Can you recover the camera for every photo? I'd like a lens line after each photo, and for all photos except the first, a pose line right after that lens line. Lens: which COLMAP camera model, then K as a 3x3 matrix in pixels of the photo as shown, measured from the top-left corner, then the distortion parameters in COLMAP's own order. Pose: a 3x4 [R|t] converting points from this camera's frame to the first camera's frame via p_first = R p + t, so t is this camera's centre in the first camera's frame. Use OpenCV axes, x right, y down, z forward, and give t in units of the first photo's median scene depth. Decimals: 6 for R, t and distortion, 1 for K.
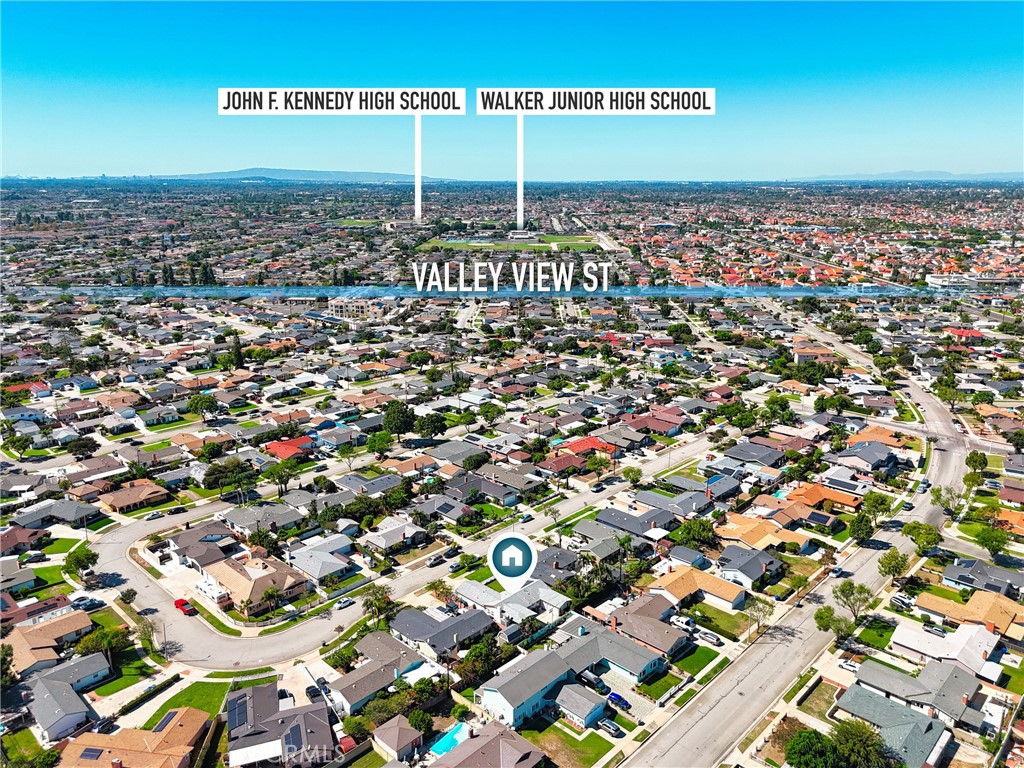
lens RADIAL K [[777.9, 0, 581.3], [0, 777.9, 390.6], [0, 0, 1]] dist [0.004099, 0.000478]
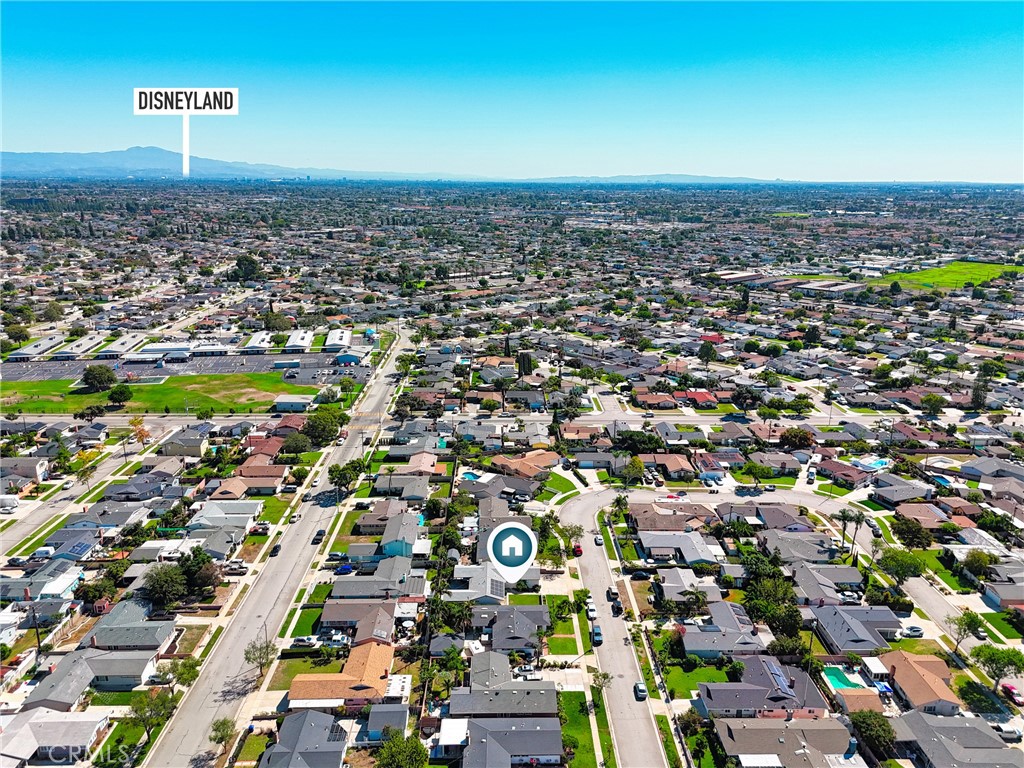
lens RADIAL K [[764.5, 0, 512.0], [0, 764.5, 384.0], [0, 0, 1]] dist [0.109086, -0.126037]
pose [[-0.759563, 0.119205, -0.639417, 0.667863], [-0.224346, 0.874721, 0.429572, -0.521058], [0.610518, 0.469738, -0.637663, 1.976288]]
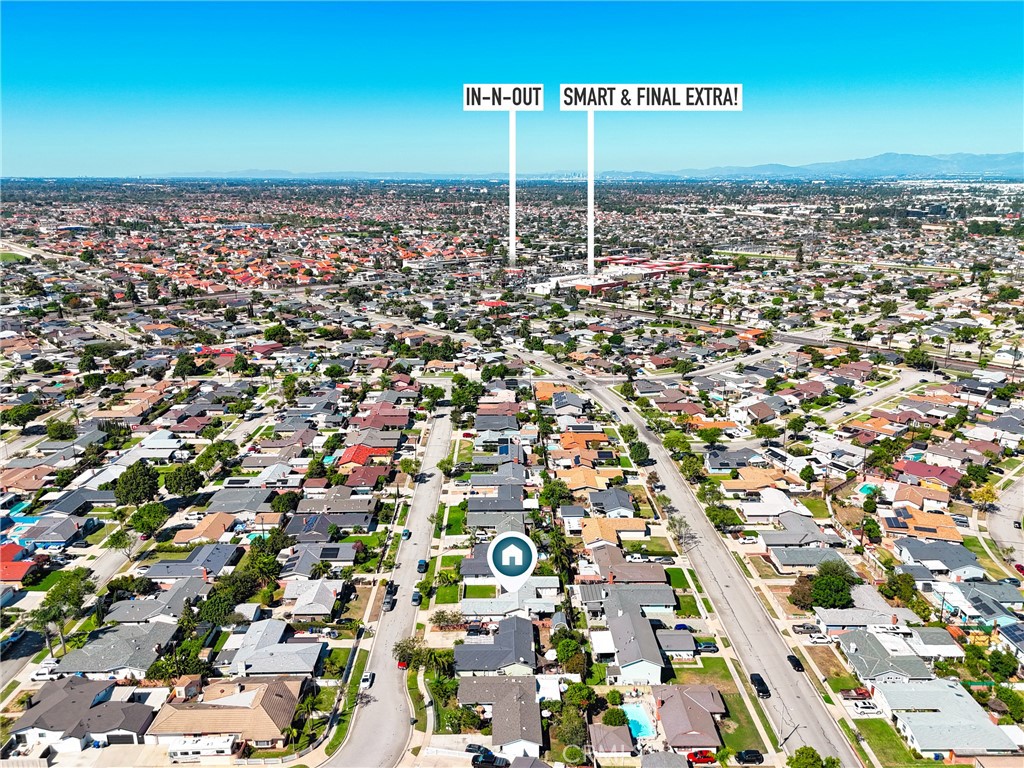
lens RADIAL K [[764.5, 0, 512.0], [0, 764.5, 384.0], [0, 0, 1]] dist [0.109086, -0.126037]
pose [[0.759321, -0.219826, 0.612460, -0.804445], [0.218800, 0.972660, 0.077844, -0.094444], [-0.612828, 0.074898, 0.786659, 0.256428]]
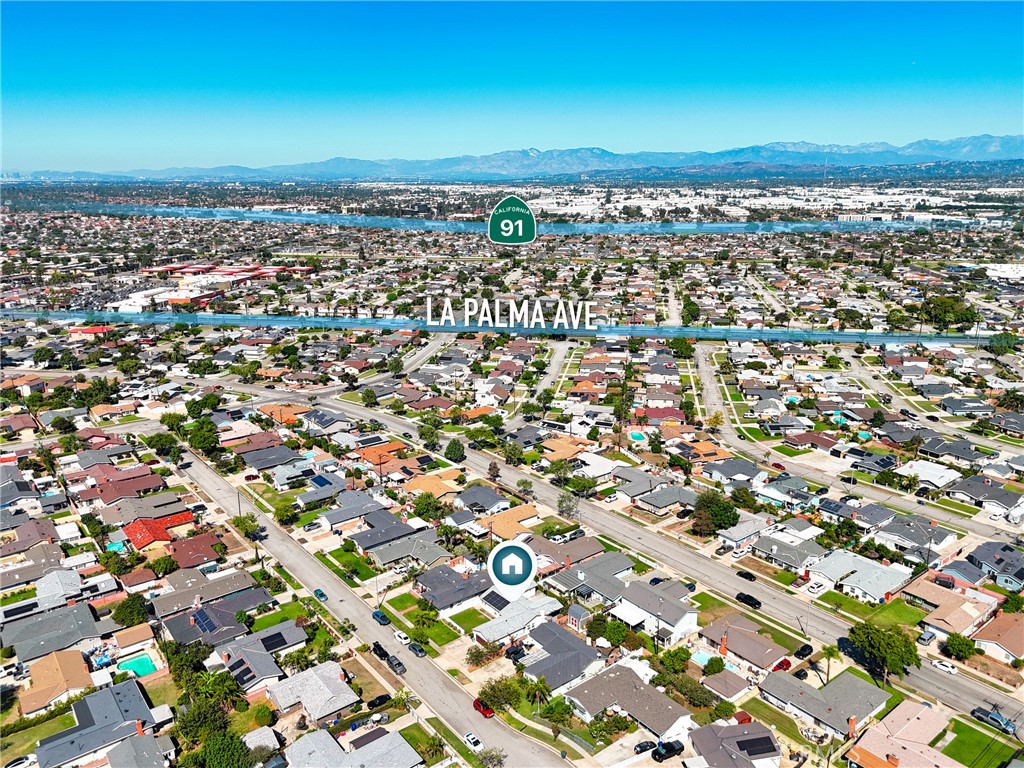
lens RADIAL K [[764.5, 0, 512.0], [0, 764.5, 384.0], [0, 0, 1]] dist [0.109086, -0.126037]
pose [[0.203703, -0.306966, 0.929665, -1.139268], [0.288380, 0.926259, 0.242653, -0.287198], [-0.935597, 0.218668, 0.277204, 0.857743]]
